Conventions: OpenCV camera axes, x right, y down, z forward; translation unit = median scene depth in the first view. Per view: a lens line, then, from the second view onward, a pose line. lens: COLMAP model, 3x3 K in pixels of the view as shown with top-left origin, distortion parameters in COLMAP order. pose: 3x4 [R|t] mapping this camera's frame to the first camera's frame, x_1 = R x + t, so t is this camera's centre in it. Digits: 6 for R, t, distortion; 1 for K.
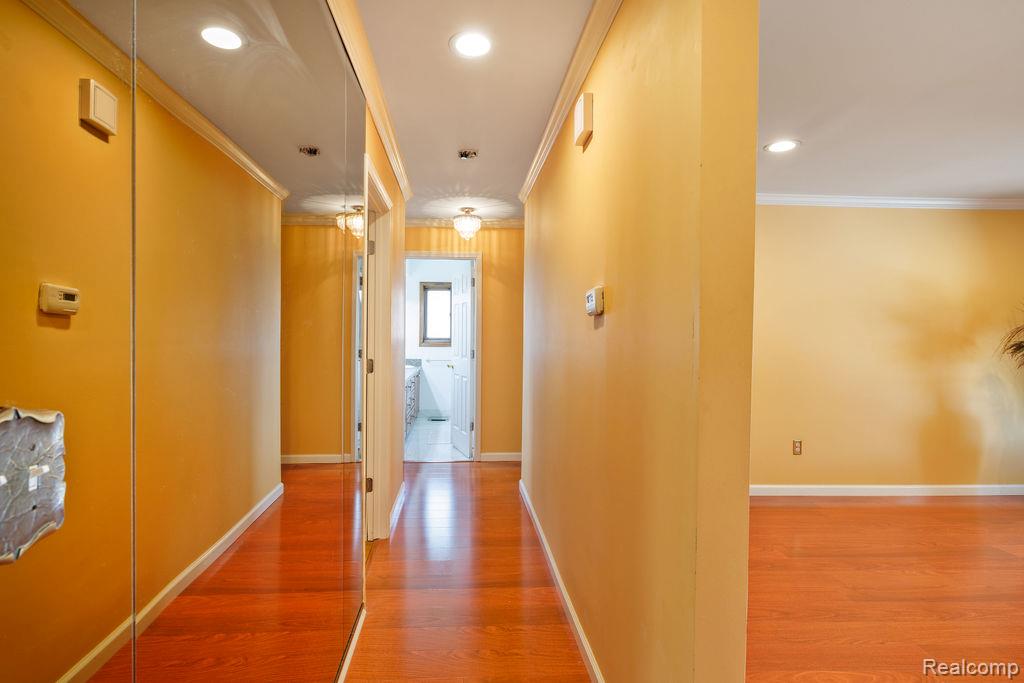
lens RADIAL K [[474.0, 0, 511.7], [0, 474.0, 339.1], [0, 0, 1]] dist [-0.003013, -0.000609]
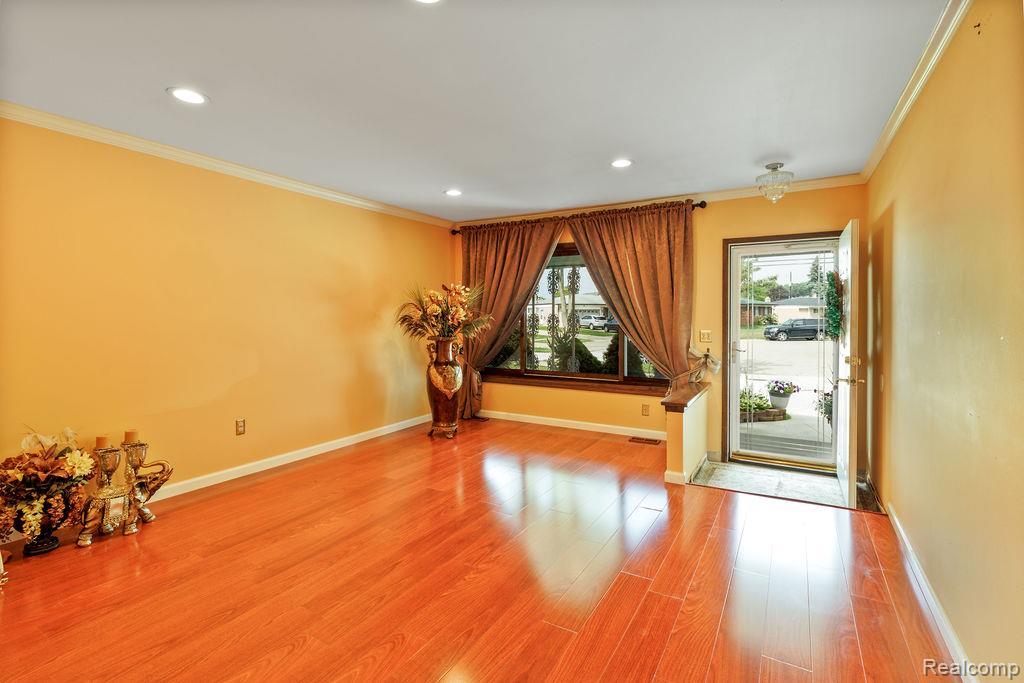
lens RADIAL K [[474.0, 0, 508.1], [0, 474.0, 313.5], [0, 0, 1]] dist [-0.003013, -0.000609]
pose [[0.538376, -0.006598, 0.842679, 0.108080], [0.009989, 0.999949, 0.001447, 0.000864], [-0.842646, 0.007639, 0.538414, 0.020890]]
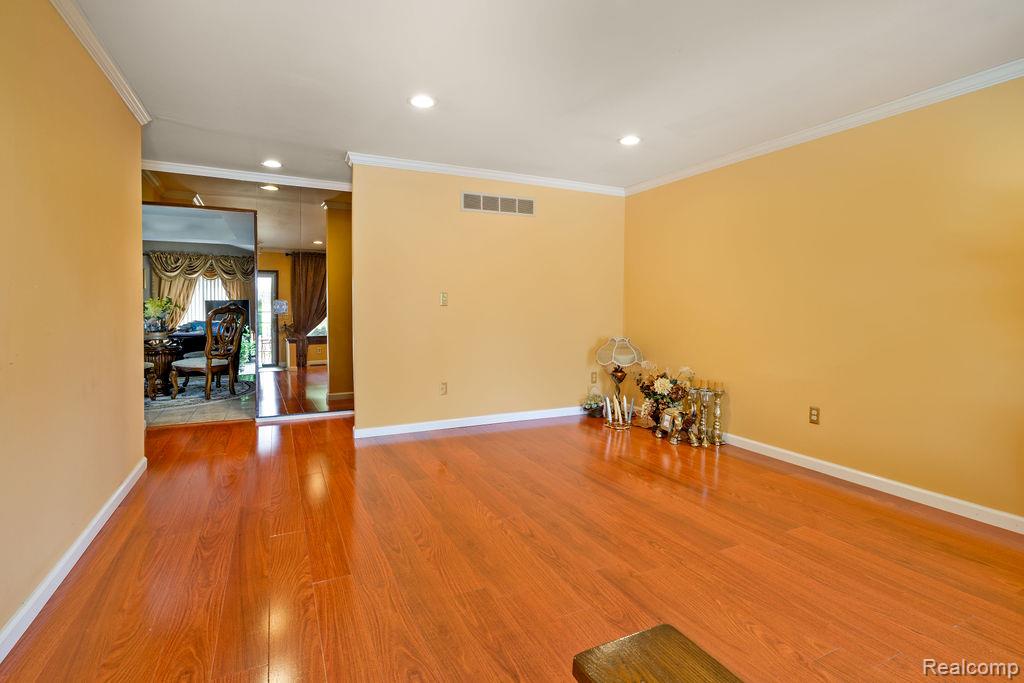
lens RADIAL K [[474.0, 0, 498.6], [0, 474.0, 309.2], [0, 0, 1]] dist [-0.003013, -0.000609]
pose [[0.411919, 0.002679, -0.911217, 1.496166], [-0.009877, 0.999950, -0.001525, 0.052151], [0.911167, 0.009628, 0.411924, 0.141042]]
